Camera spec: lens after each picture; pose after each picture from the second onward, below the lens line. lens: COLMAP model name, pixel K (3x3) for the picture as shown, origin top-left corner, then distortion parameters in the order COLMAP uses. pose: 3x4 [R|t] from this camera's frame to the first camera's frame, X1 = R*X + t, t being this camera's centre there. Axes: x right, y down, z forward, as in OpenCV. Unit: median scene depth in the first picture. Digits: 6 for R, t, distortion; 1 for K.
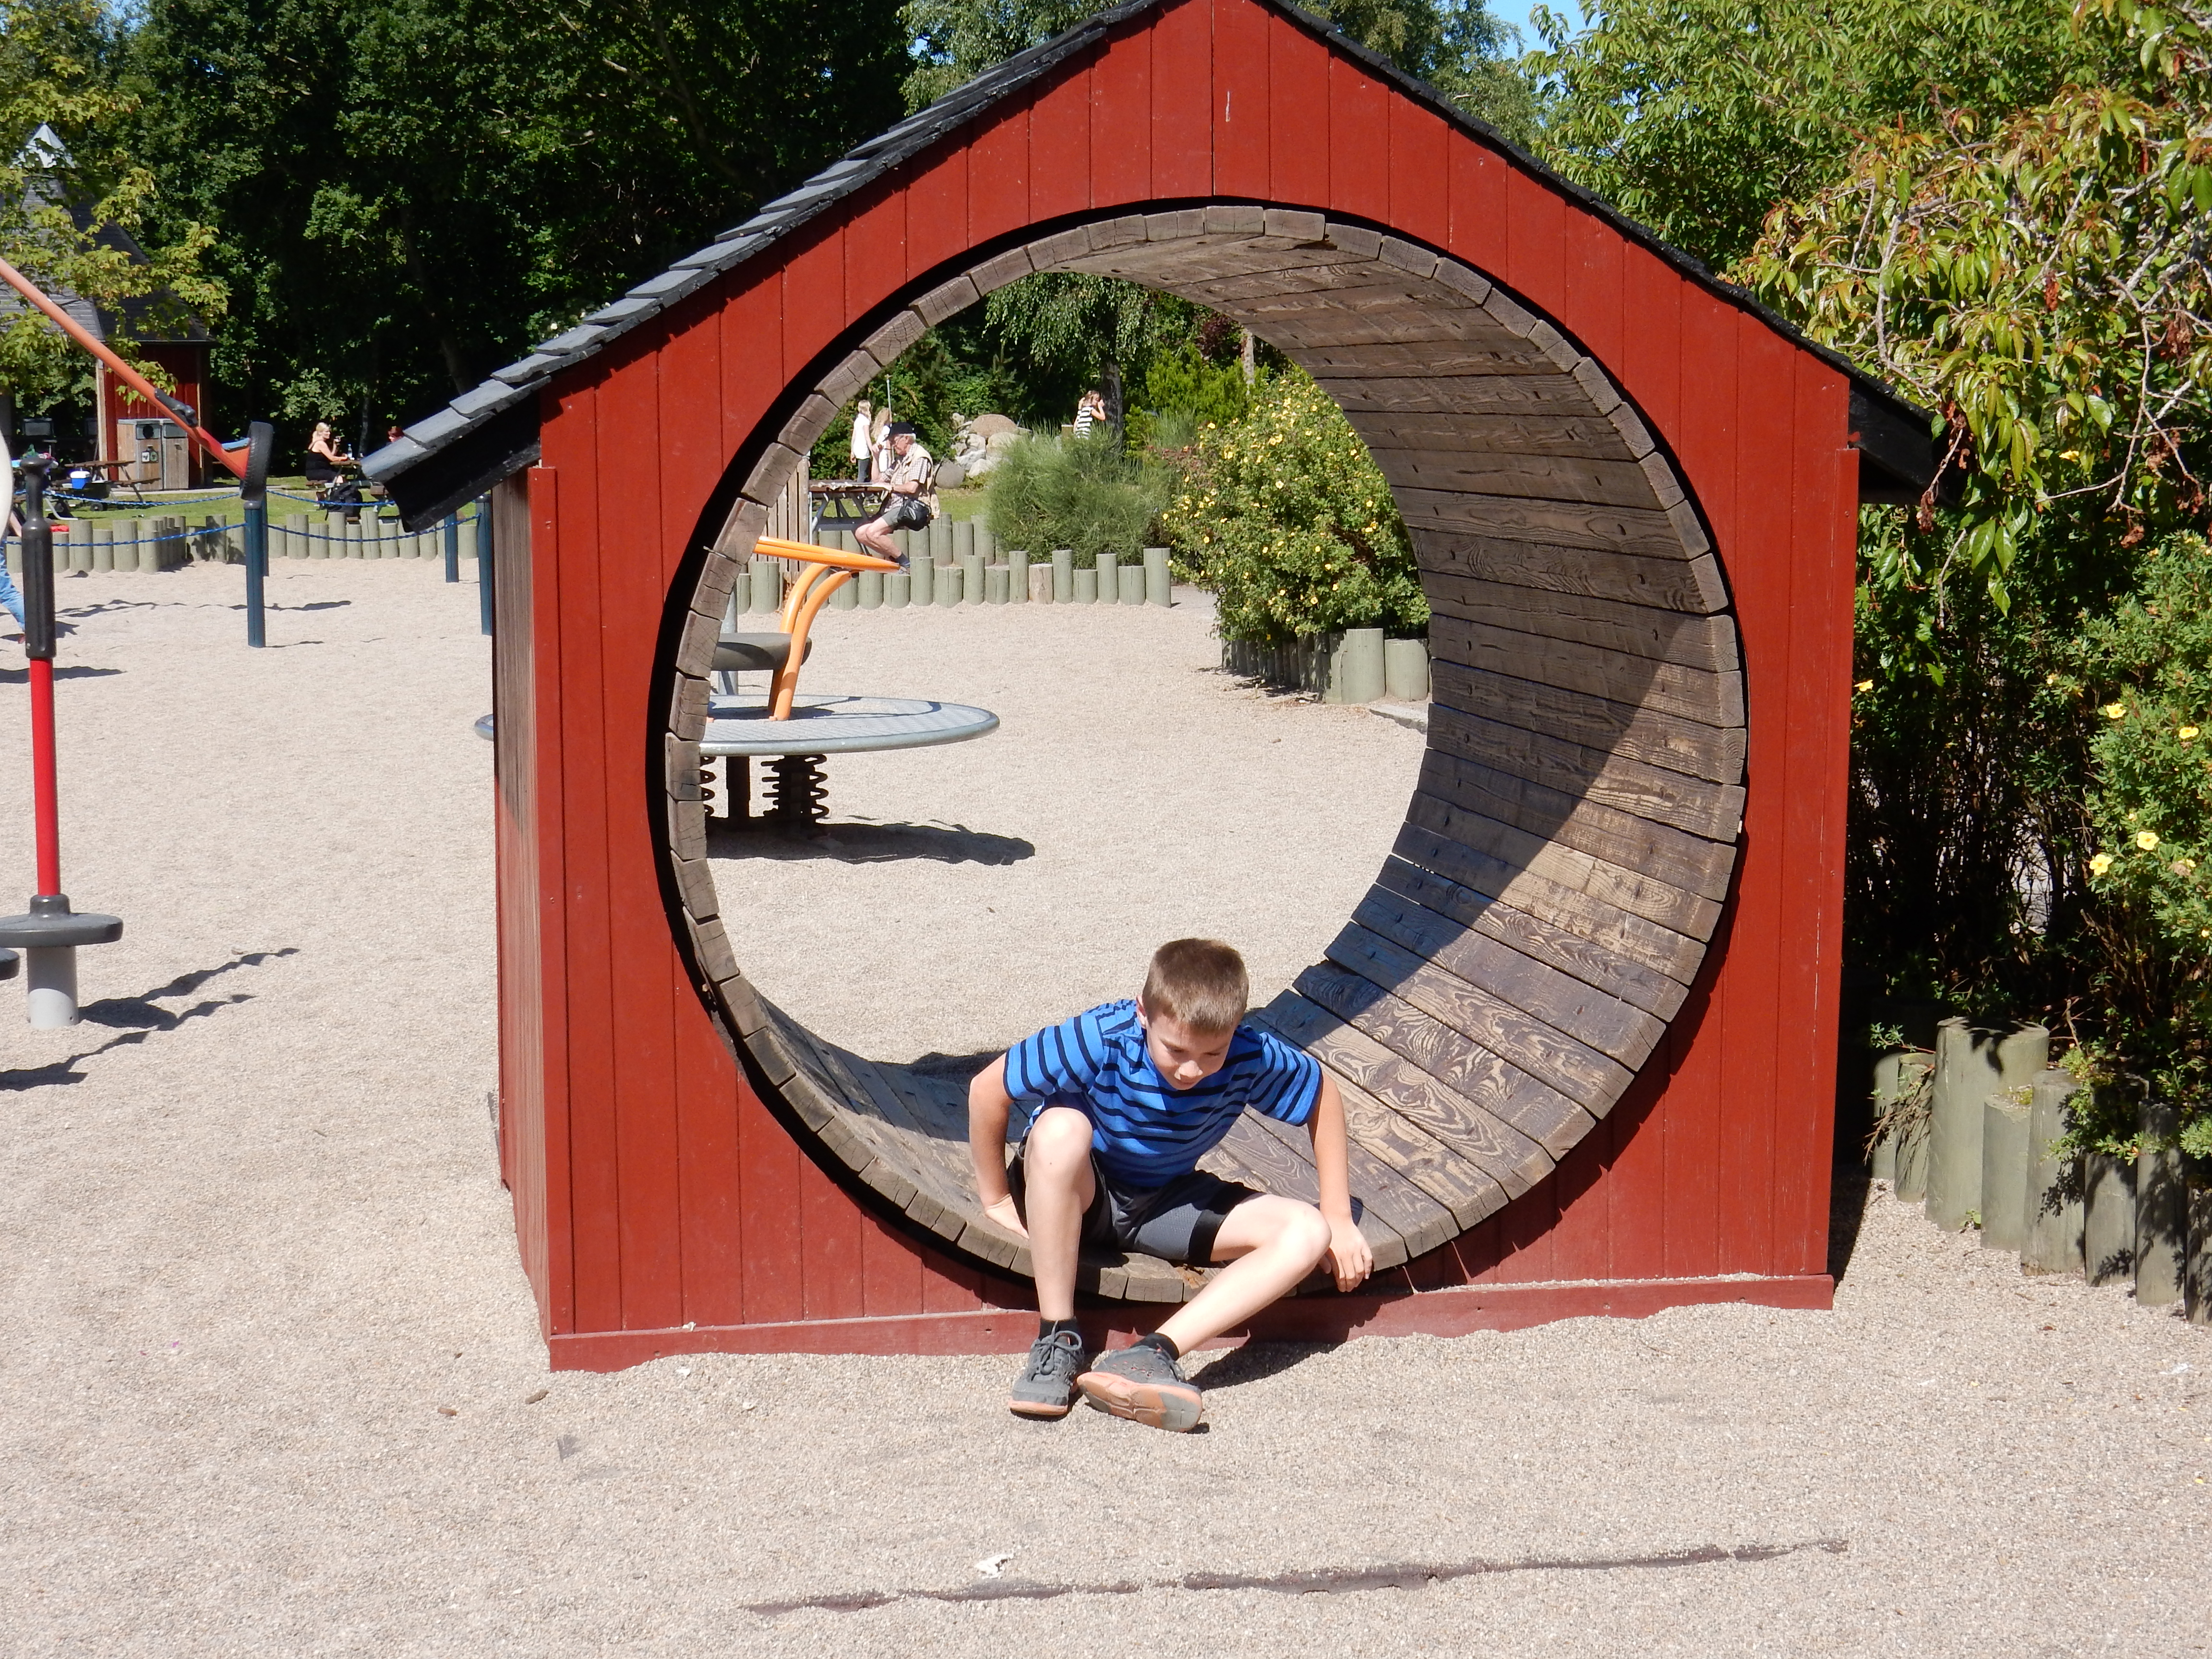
lens RADIAL K [[3558.9, 0, 1106.0], [0, 3558.9, 829.5], [0, 0, 1]] dist [-0.006508, -0.198445]
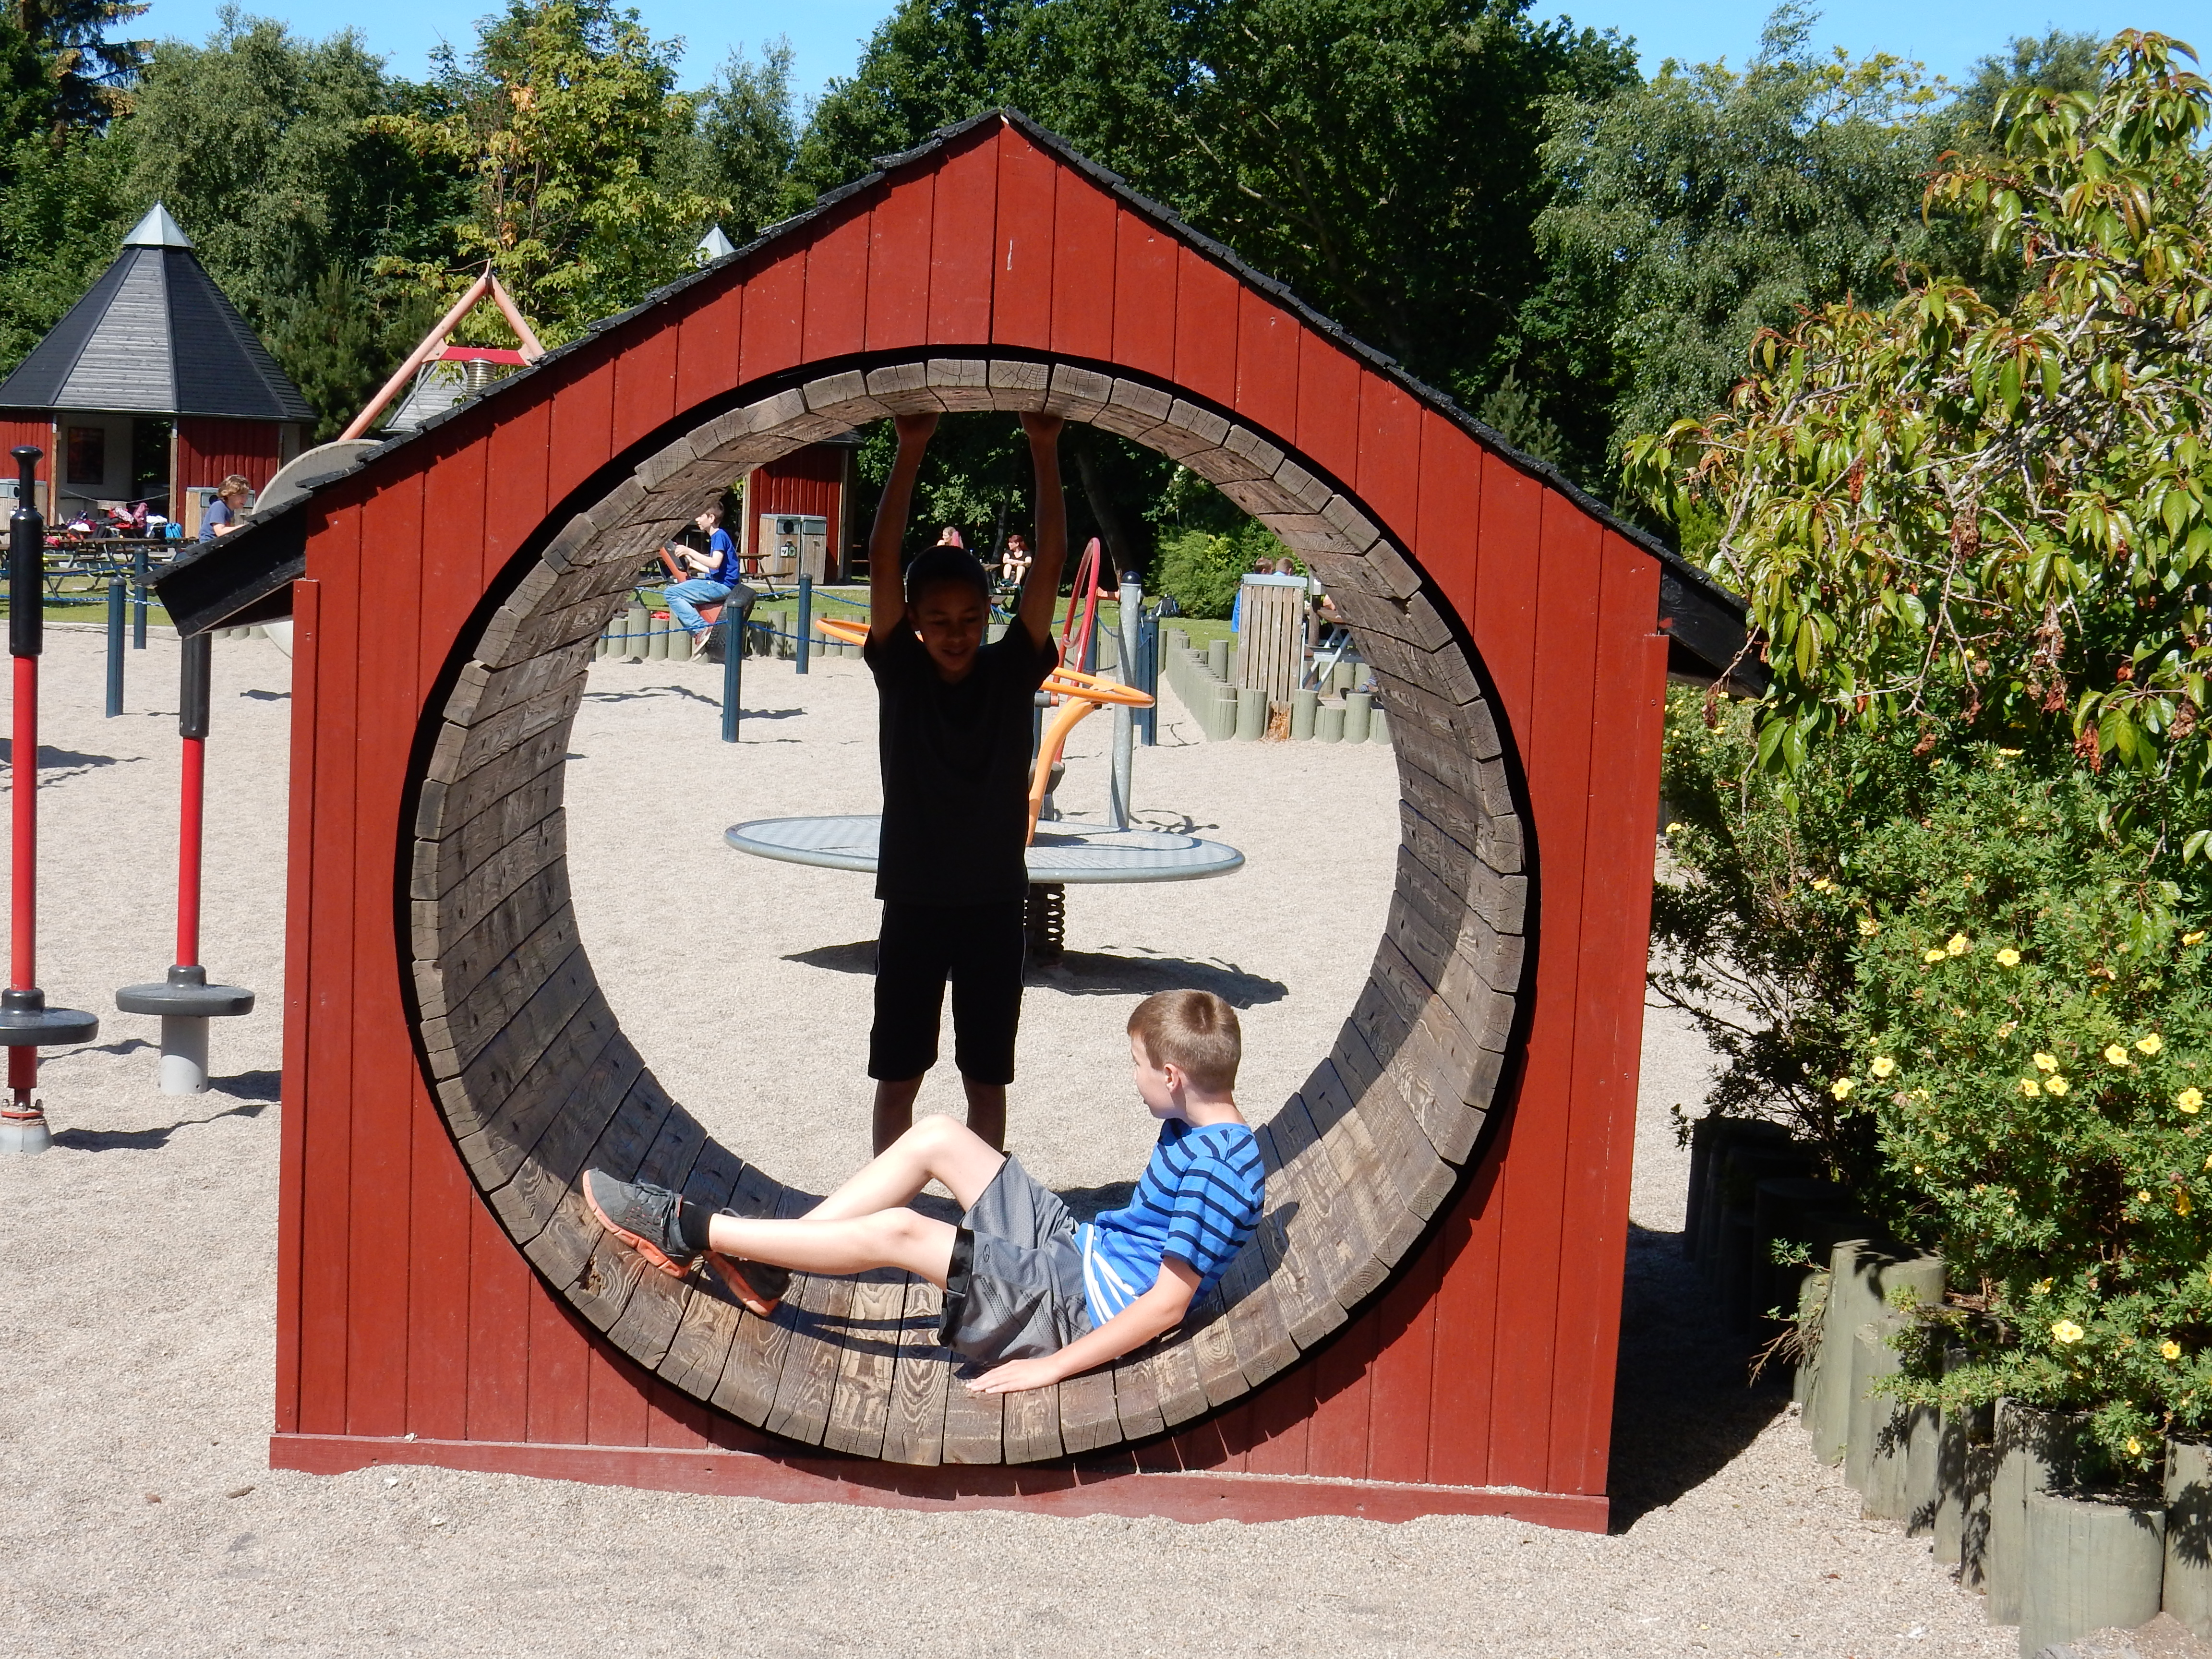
lens RADIAL K [[3572.3, 0, 1106.0], [0, 3572.3, 829.5], [0, 0, 1]] dist [-0.034161, -0.002279]
pose [[0.983859, 0.066165, -0.166267, 0.223823], [-0.072190, 0.996926, -0.030455, -0.014648], [0.163741, 0.041966, 0.985610, 0.029748]]
